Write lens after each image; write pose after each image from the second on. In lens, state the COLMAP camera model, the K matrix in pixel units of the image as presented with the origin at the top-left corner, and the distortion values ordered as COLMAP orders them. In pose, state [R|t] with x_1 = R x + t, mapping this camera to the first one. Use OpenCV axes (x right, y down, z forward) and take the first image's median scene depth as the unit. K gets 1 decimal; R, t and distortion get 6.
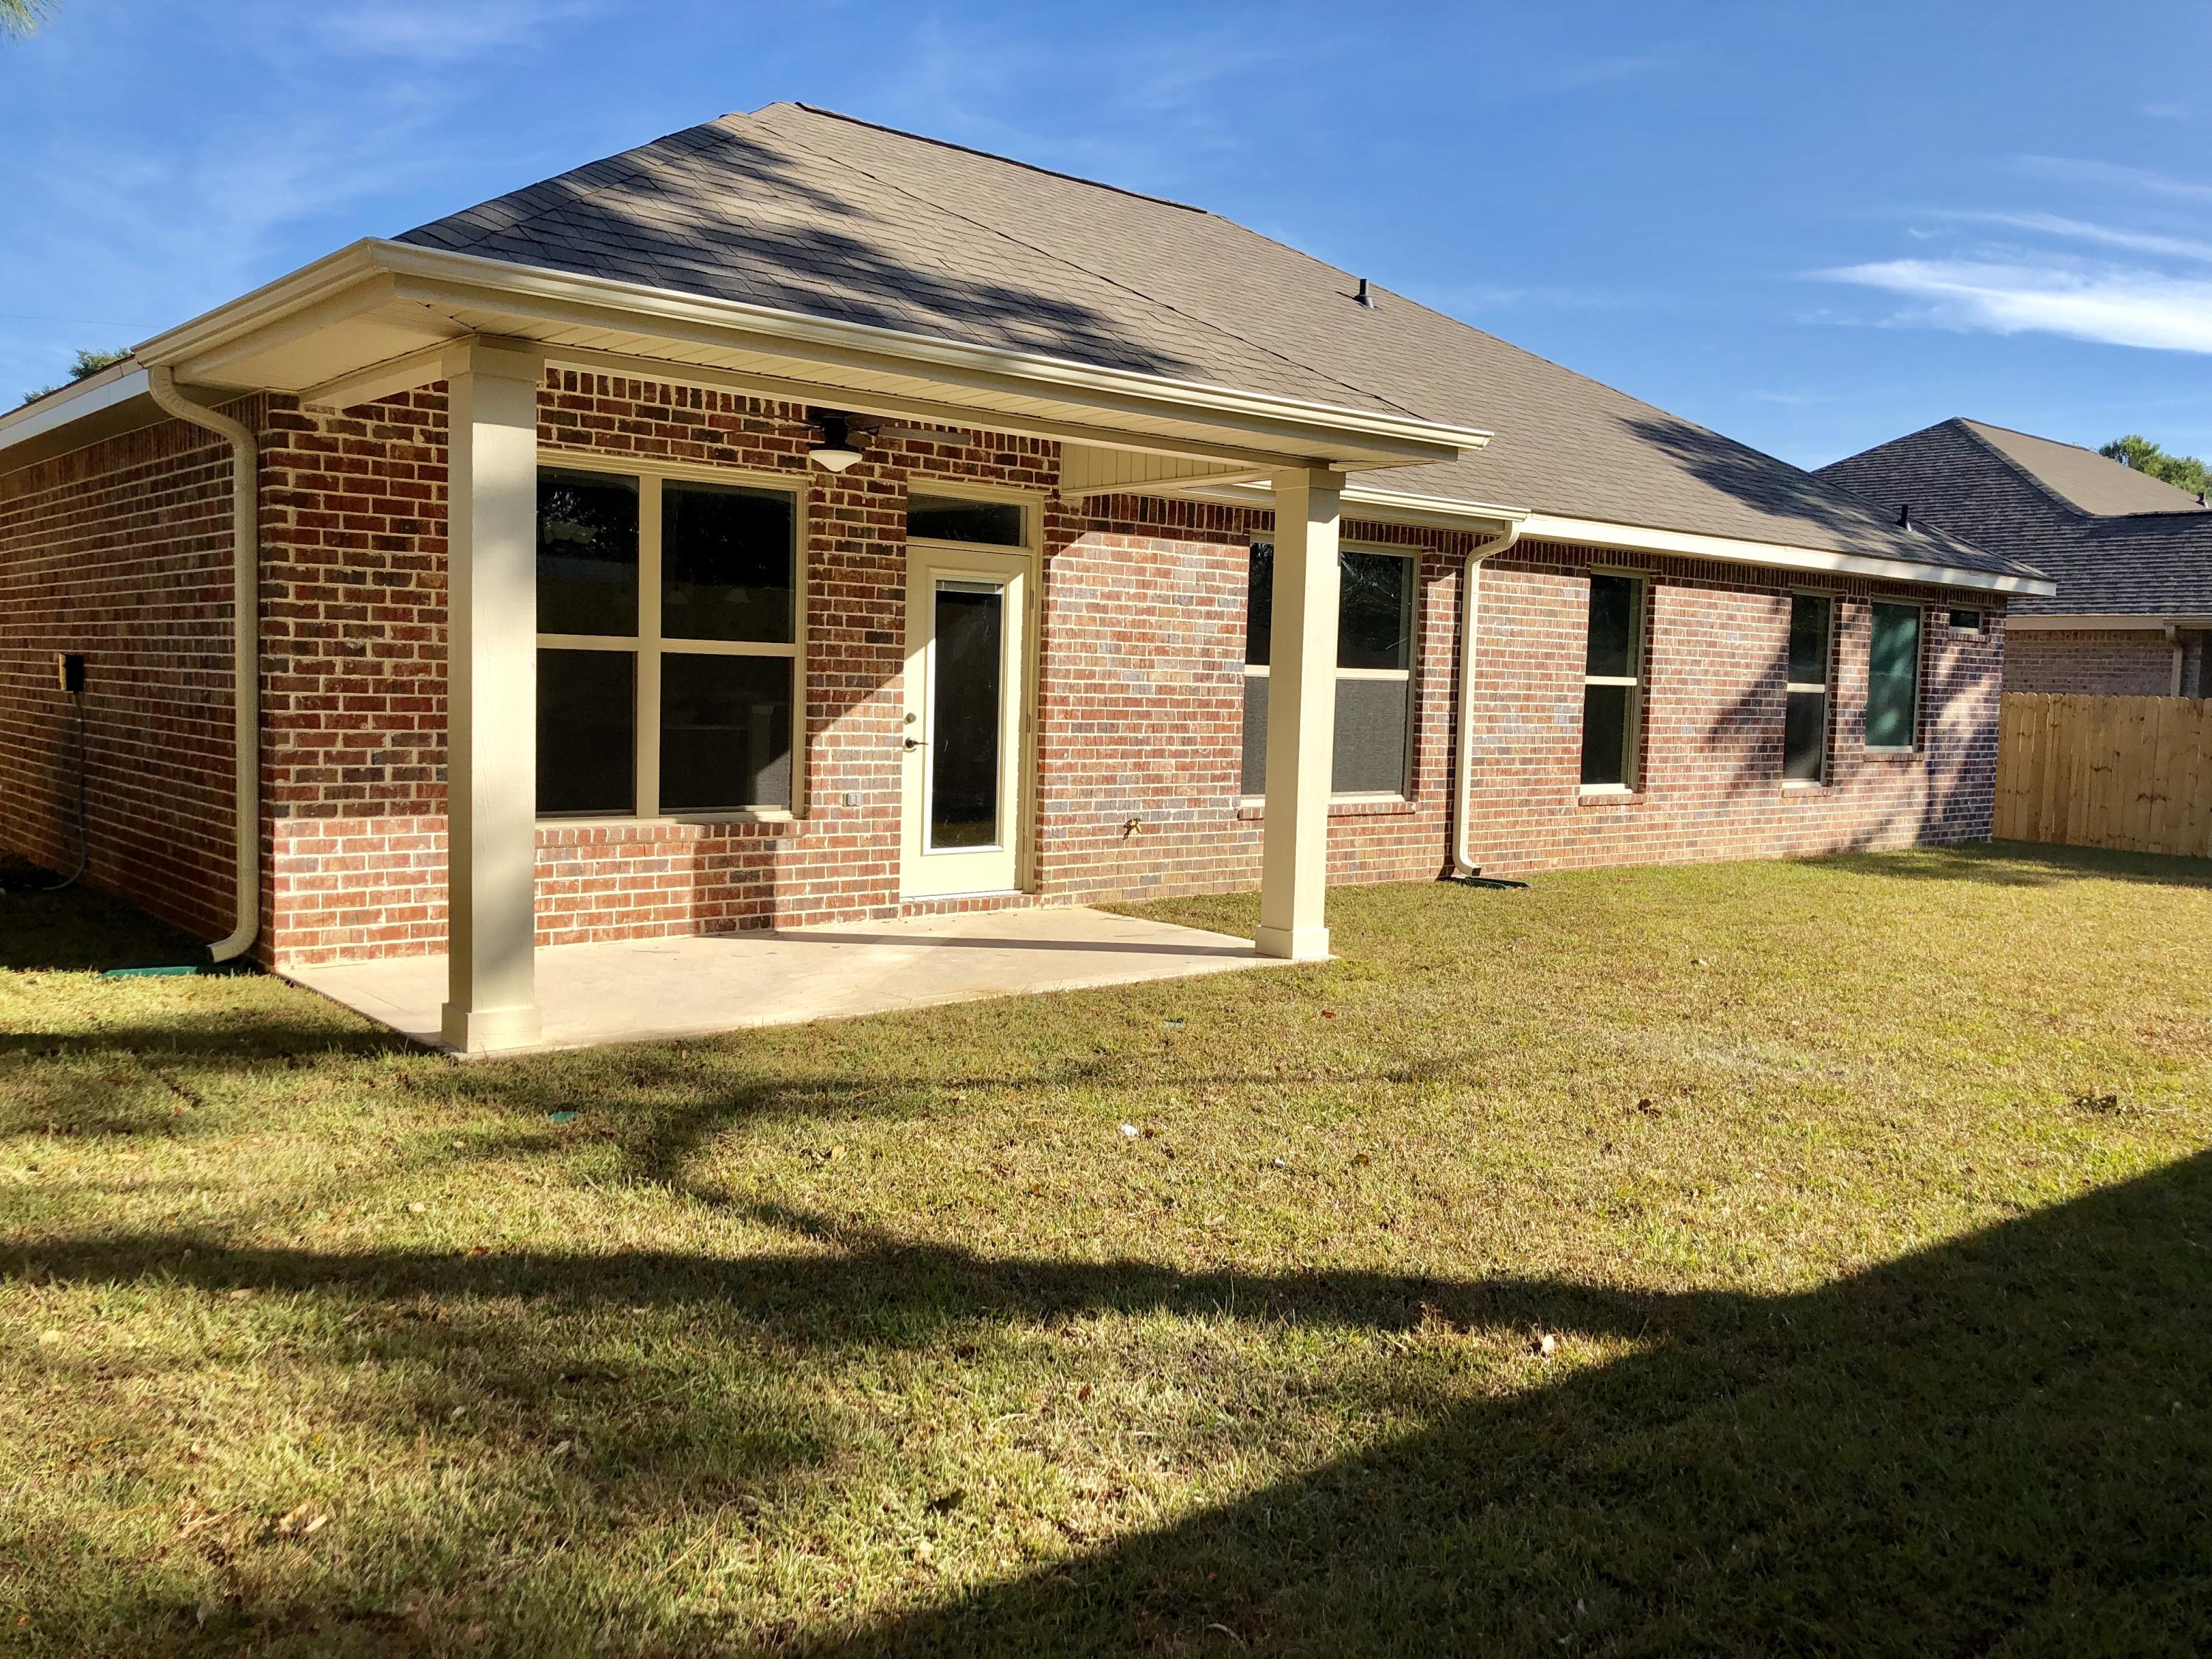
lens RADIAL K [[1817.4, 0, 1108.7], [0, 1817.4, 833.0], [0, 0, 1]] dist [0.060727, -0.054121]
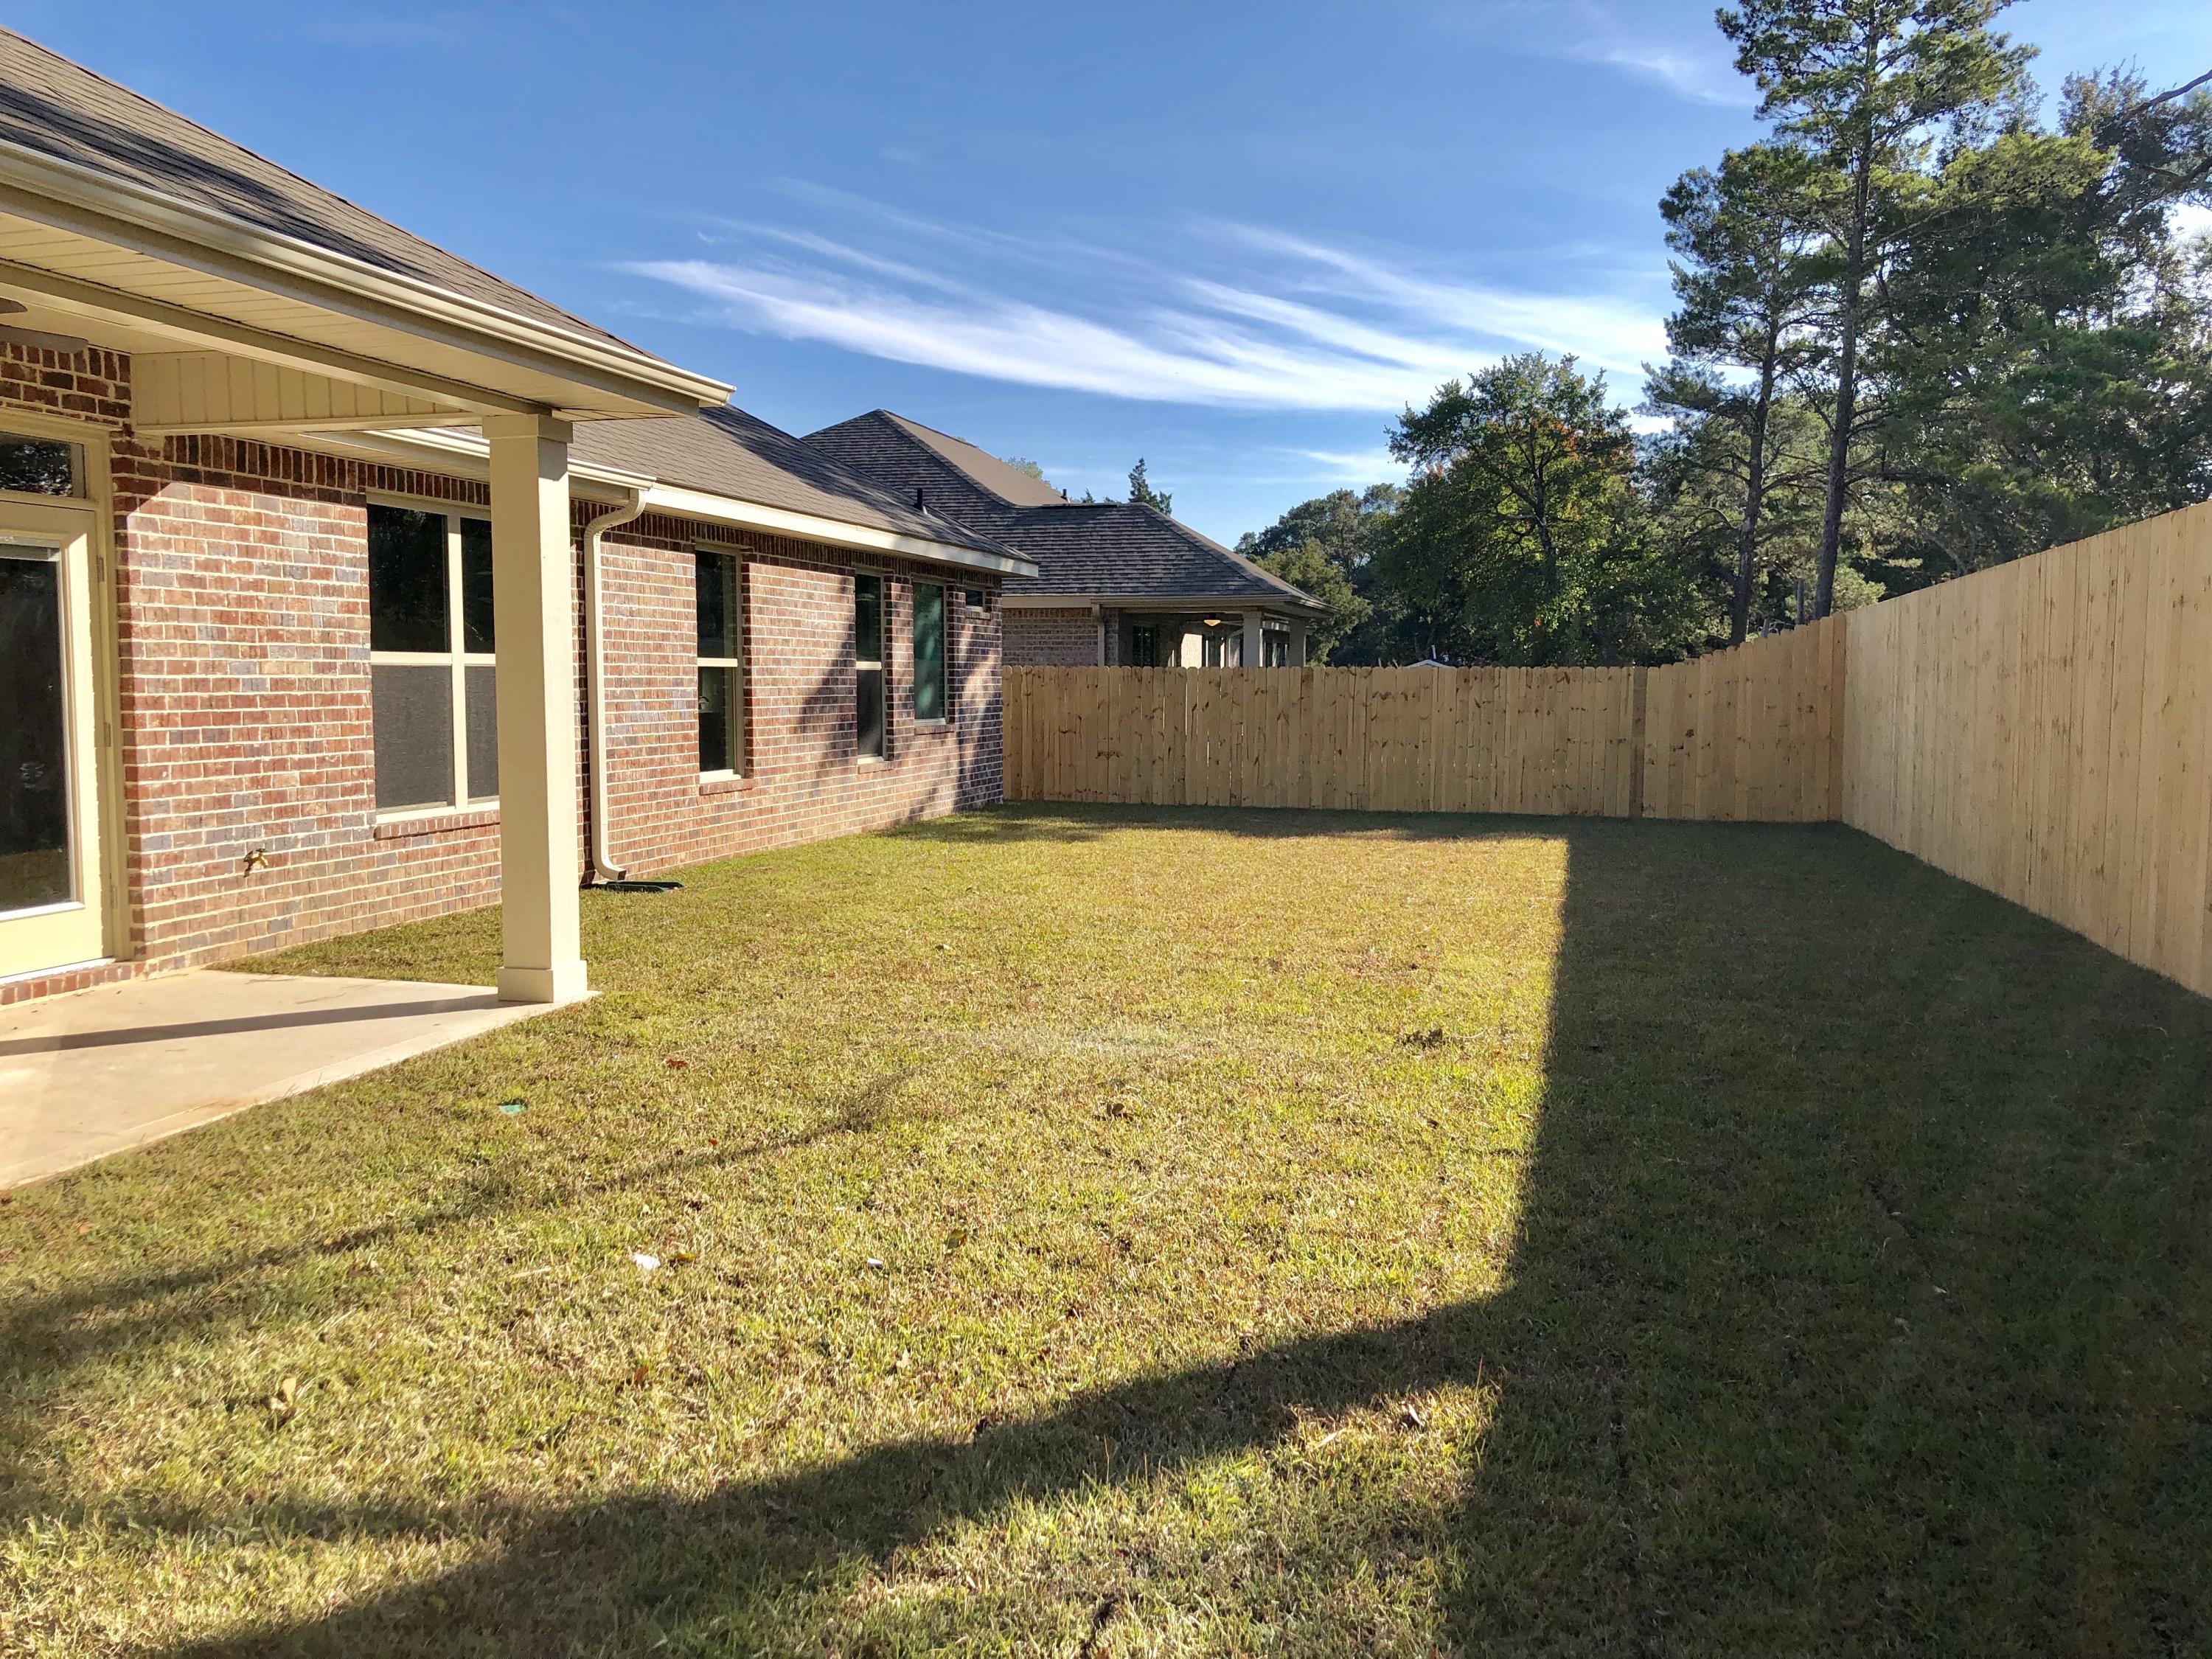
lens RADIAL K [[1817.4, 0, 1106.2], [0, 1817.4, 813.4], [0, 0, 1]] dist [0.060727, -0.054121]
pose [[0.815470, -0.071357, 0.574384, -0.135829], [0.071006, 0.997209, 0.023076, -0.014990], [-0.574428, 0.021967, 0.818260, 0.132261]]
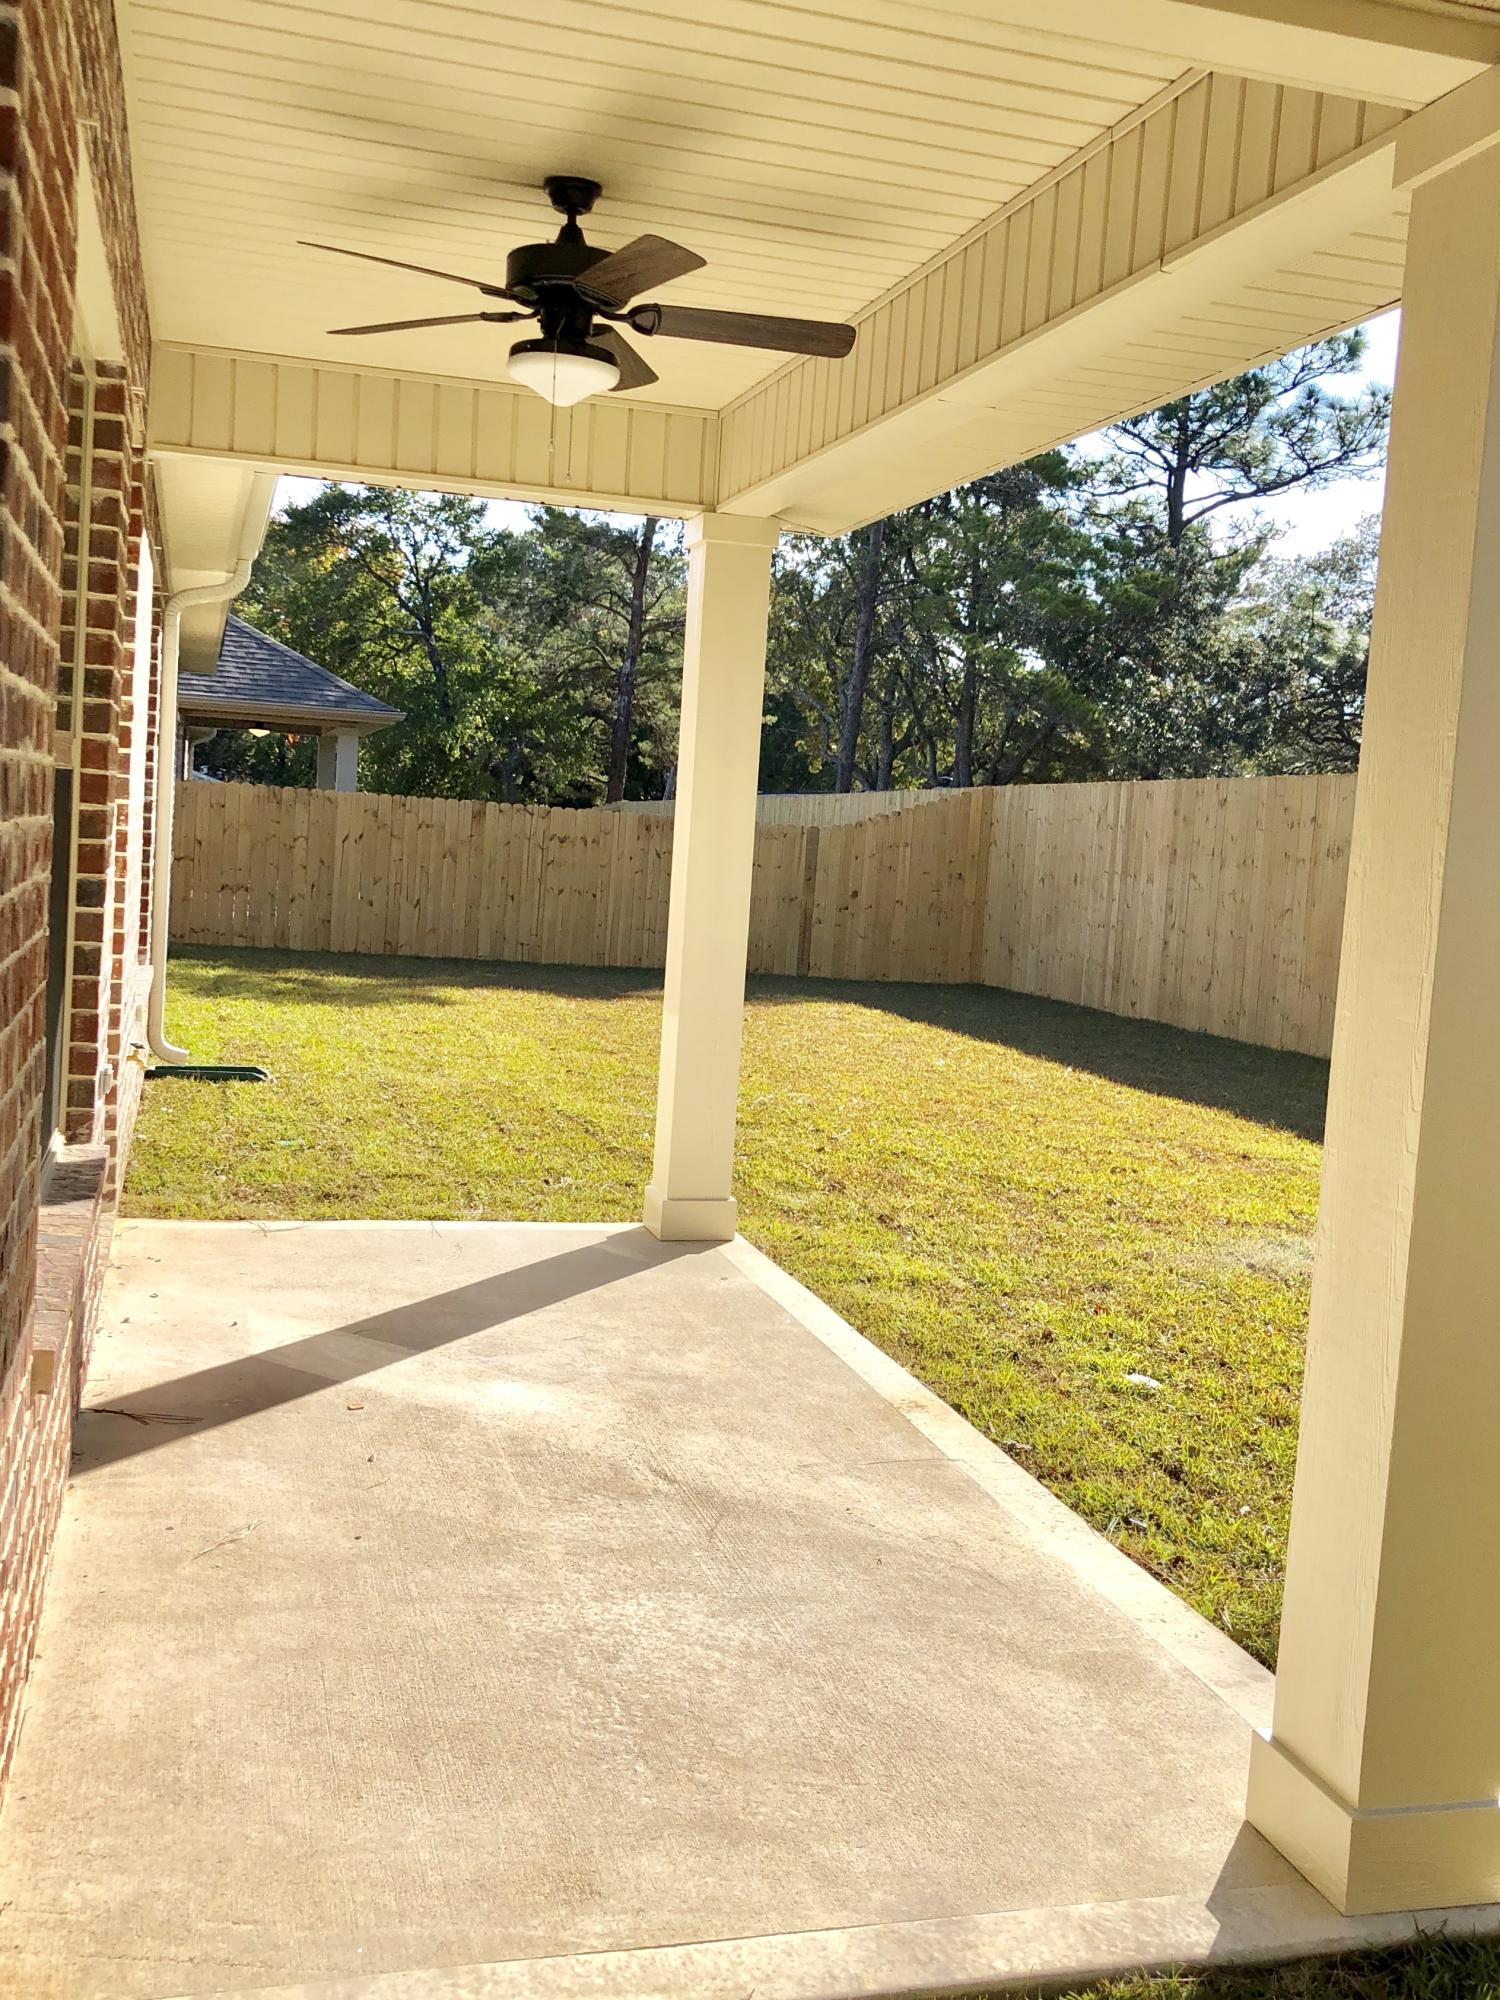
lens RADIAL K [[1943.3, 0, 752.0], [0, 1943.3, 1005.7], [0, 0, 1]] dist [0.095327, 0.000000]
pose [[0.417003, -0.085022, 0.904920, -0.428852], [0.022880, 0.996282, 0.083062, -0.064963], [-0.908617, -0.013933, 0.417397, 0.576335]]
